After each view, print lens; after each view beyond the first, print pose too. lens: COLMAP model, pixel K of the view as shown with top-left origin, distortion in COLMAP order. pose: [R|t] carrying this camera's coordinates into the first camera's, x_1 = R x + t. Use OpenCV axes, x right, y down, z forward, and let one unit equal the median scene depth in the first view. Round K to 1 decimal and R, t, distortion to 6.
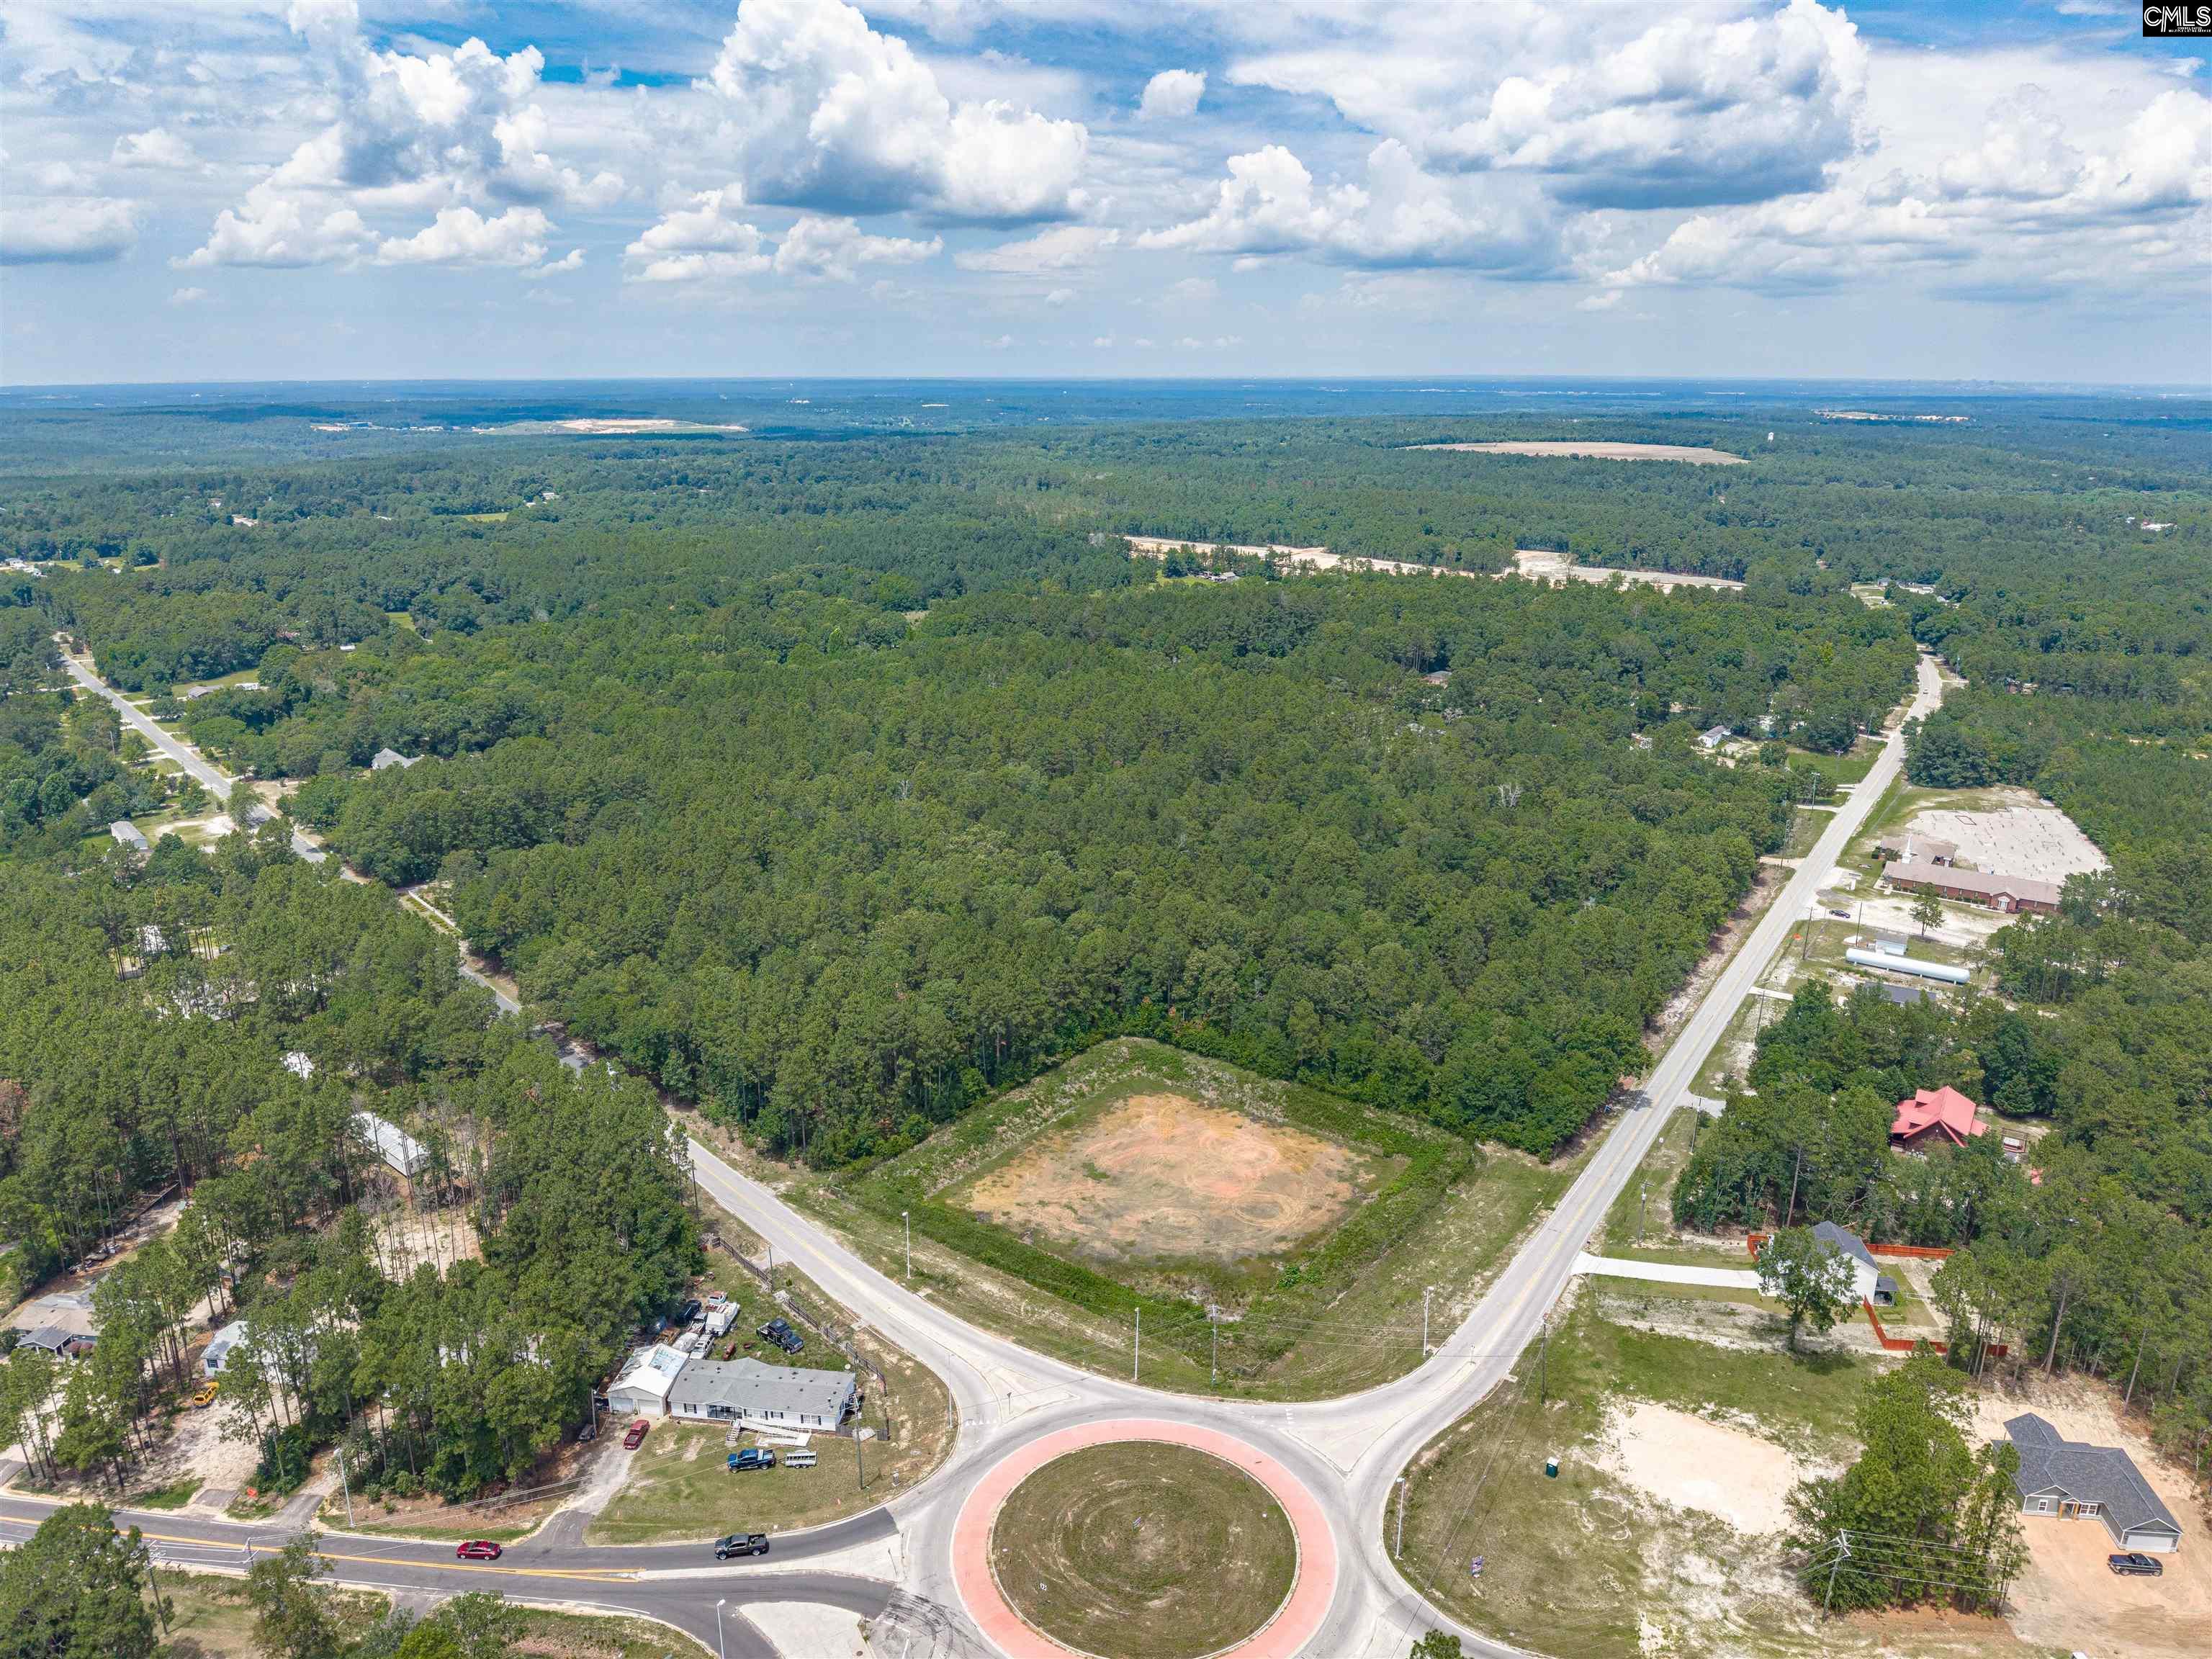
lens RADIAL K [[1507.7, 0, 1106.0], [0, 1507.7, 829.5], [0, 0, 1]] dist [-0.001398, -0.039687]
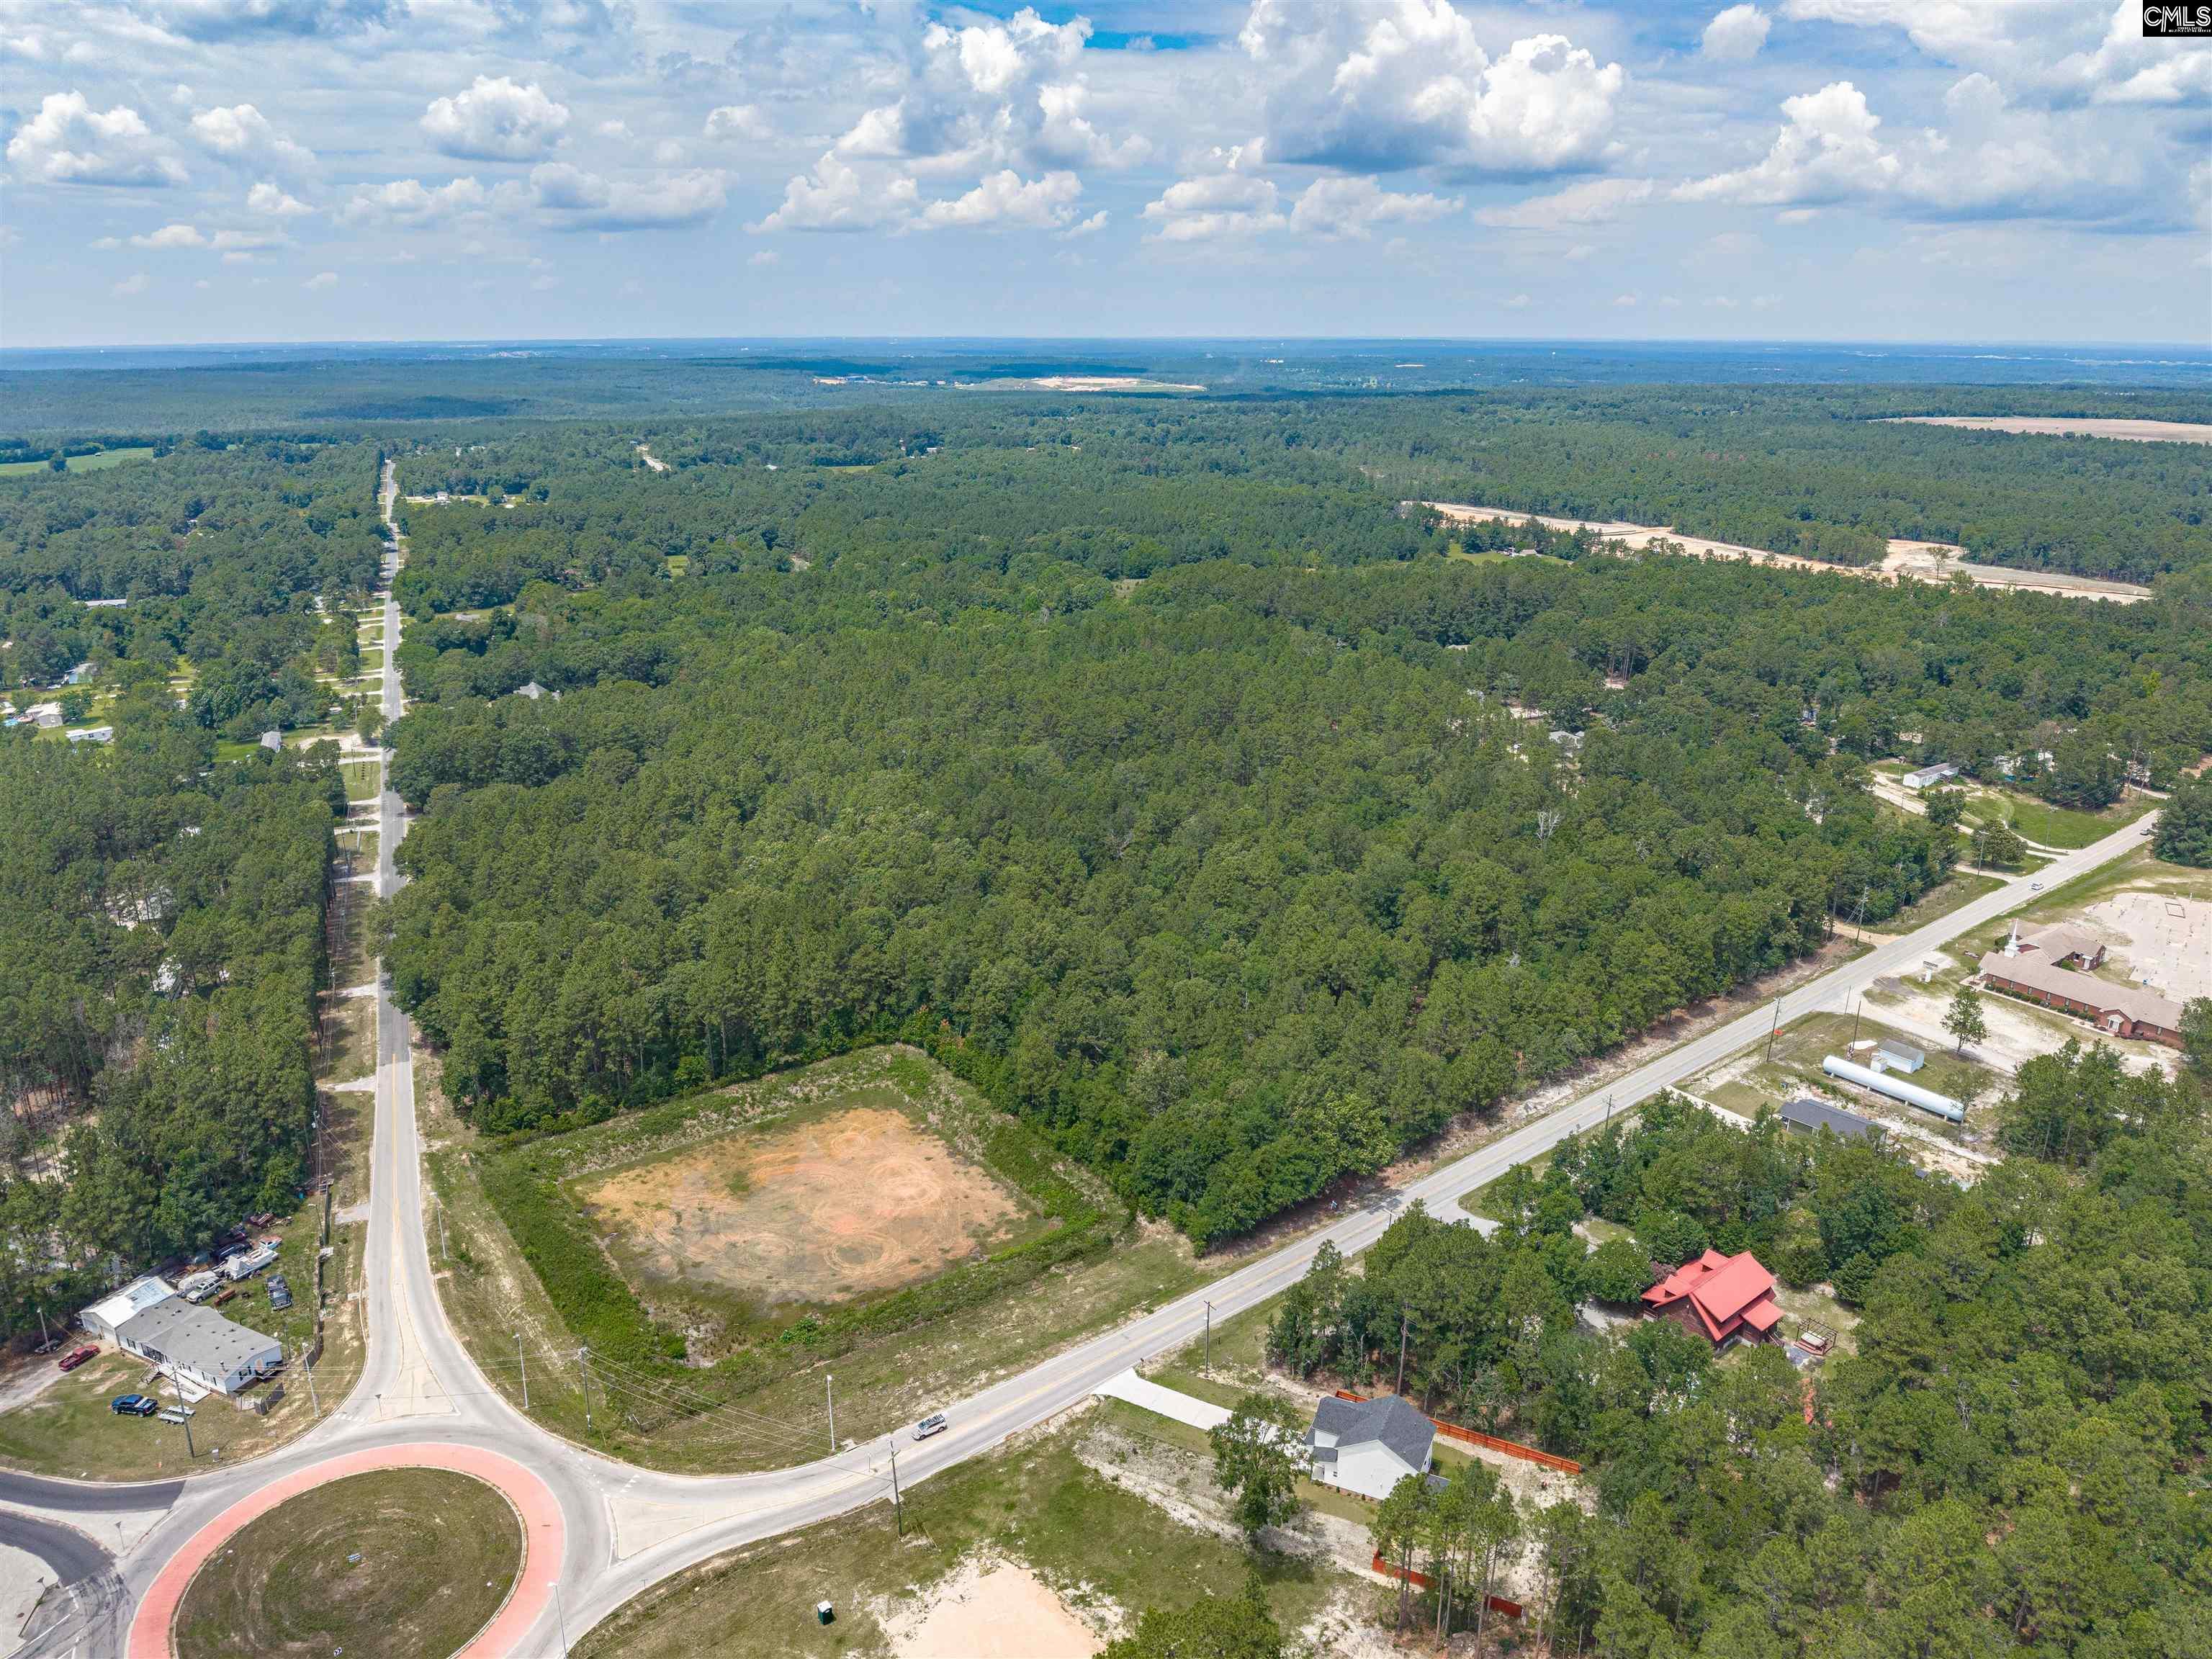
lens RADIAL K [[1526.5, 0, 1106.0], [0, 1526.5, 829.5], [0, 0, 1]] dist [-0.025345, -0.007215]
pose [[0.952420, 0.094871, -0.289648, 0.451810], [-0.088634, 0.995463, 0.034609, -0.043562], [0.291617, -0.007289, 0.956507, 0.154916]]
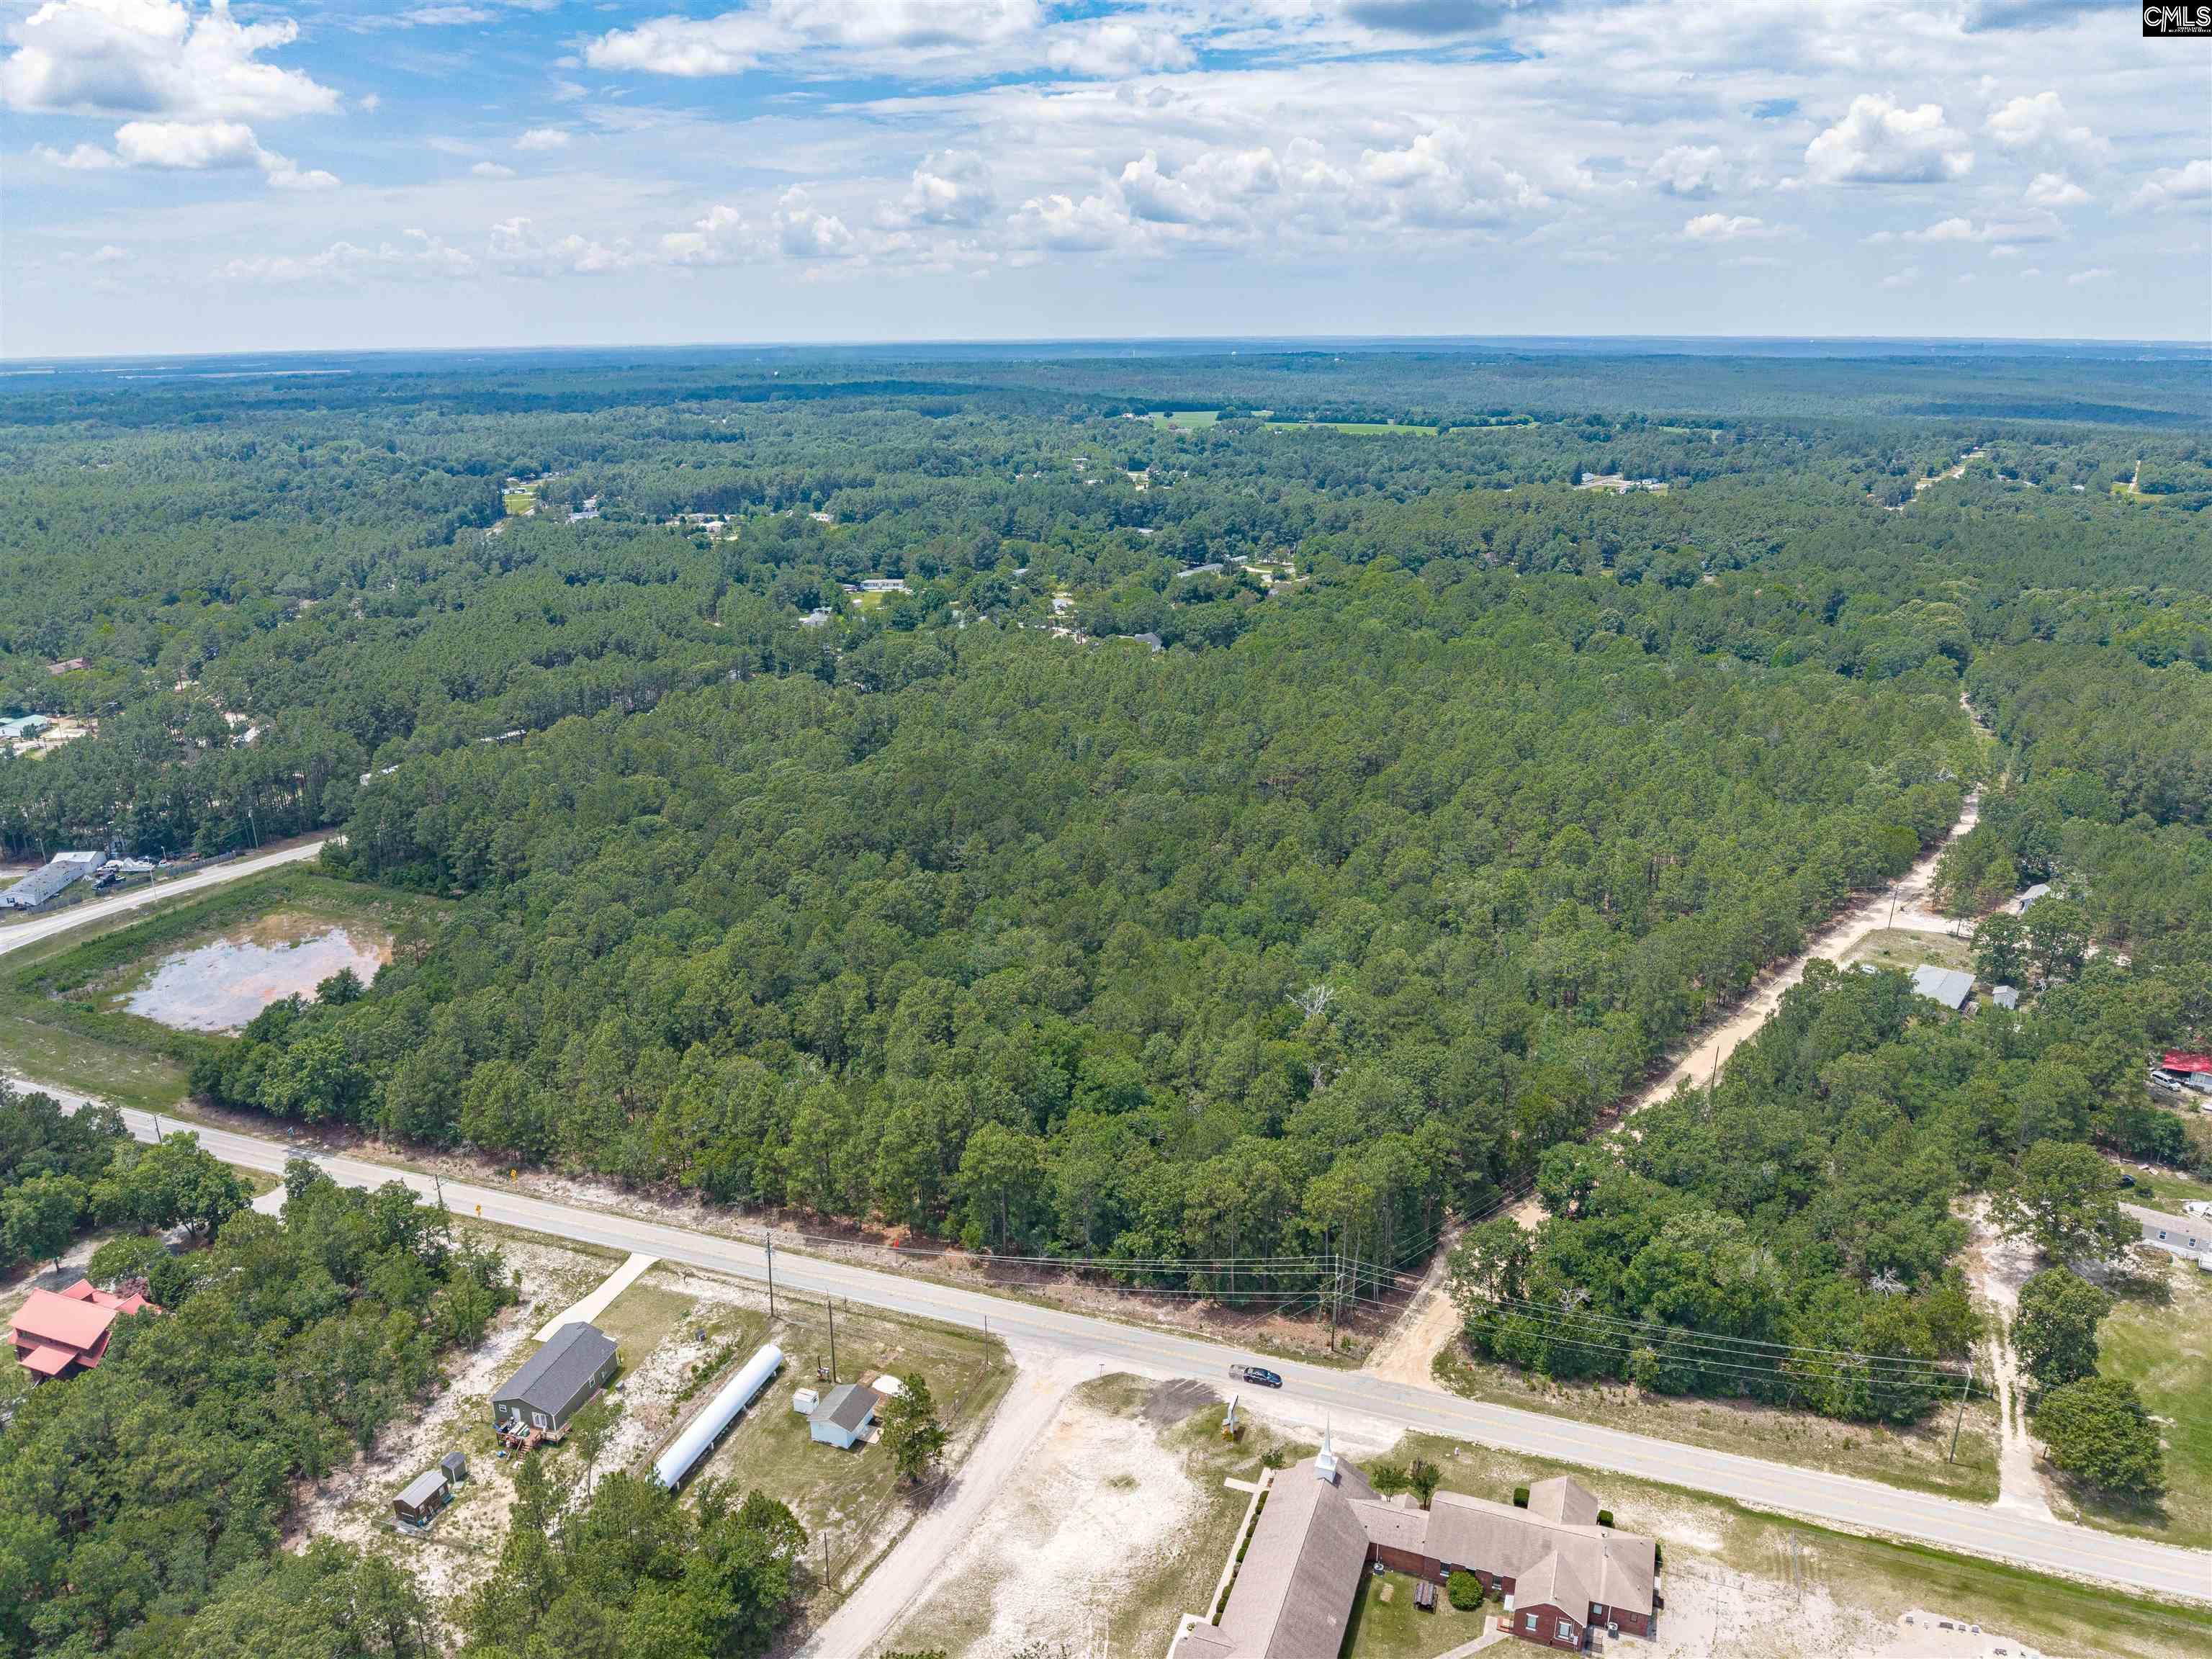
lens RADIAL K [[1563.4, 0, 1106.0], [0, 1563.4, 829.5], [0, 0, 1]] dist [-0.002866, -0.058499]
pose [[0.235735, 0.291500, -0.927069, 1.269625], [-0.273988, 0.935191, 0.224384, -0.317122], [0.932394, 0.201110, 0.300325, 1.192785]]
